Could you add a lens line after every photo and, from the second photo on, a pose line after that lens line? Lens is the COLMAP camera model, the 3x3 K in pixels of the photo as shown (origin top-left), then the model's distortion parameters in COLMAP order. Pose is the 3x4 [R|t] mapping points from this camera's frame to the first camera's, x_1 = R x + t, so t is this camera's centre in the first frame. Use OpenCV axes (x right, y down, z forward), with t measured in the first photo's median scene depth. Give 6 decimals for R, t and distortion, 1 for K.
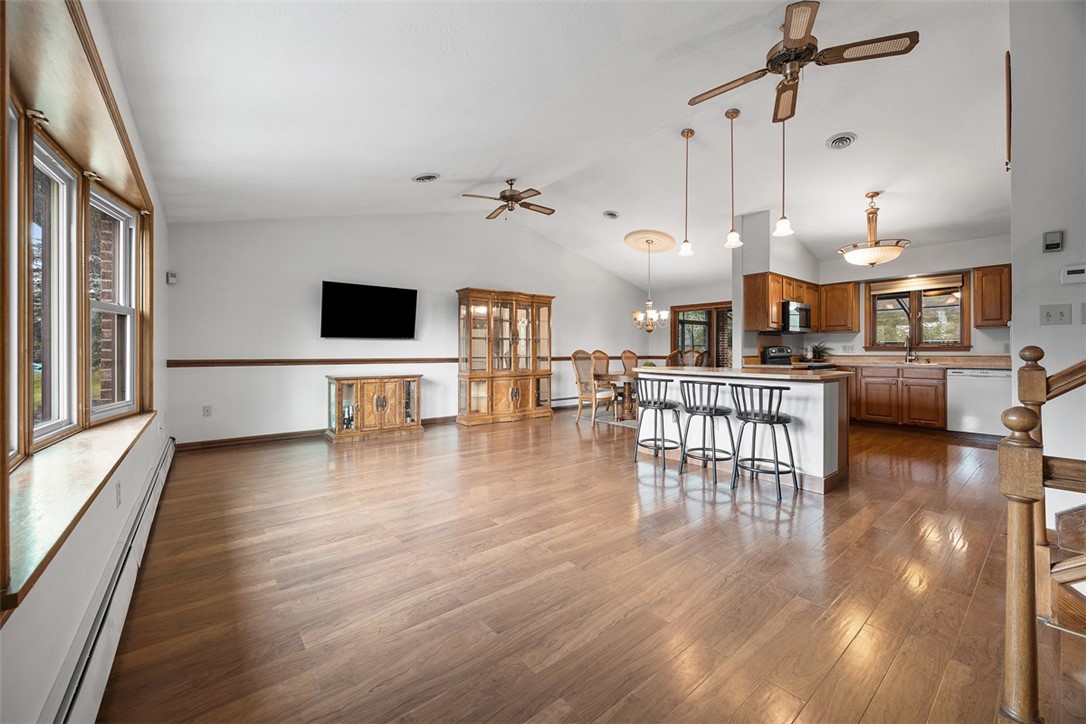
lens RADIAL K [[414.4, 0, 537.6], [0, 414.4, 355.0], [0, 0, 1]] dist [-0.007026, 0.000464]
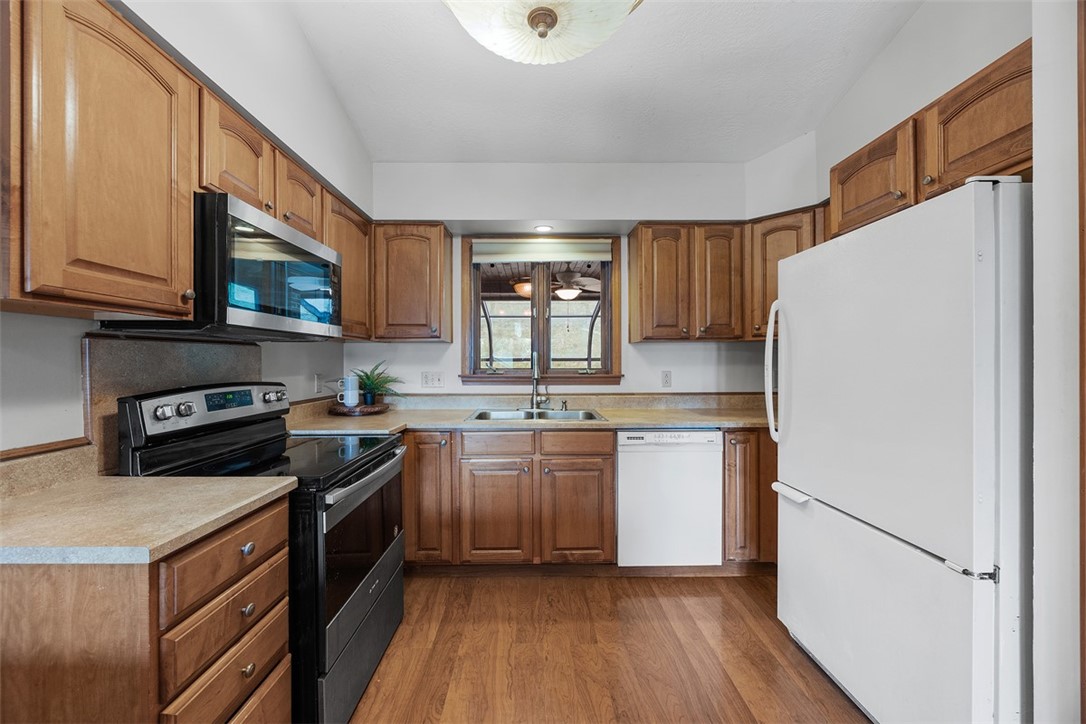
lens RADIAL K [[414.4, 0, 540.2], [0, 414.4, 362.8], [0, 0, 1]] dist [-0.007026, 0.000464]
pose [[0.609335, -0.001895, 0.792911, 0.510638], [0.003074, 0.999995, 0.000027, -0.035006], [-0.792907, 0.002421, 0.609338, 0.691455]]
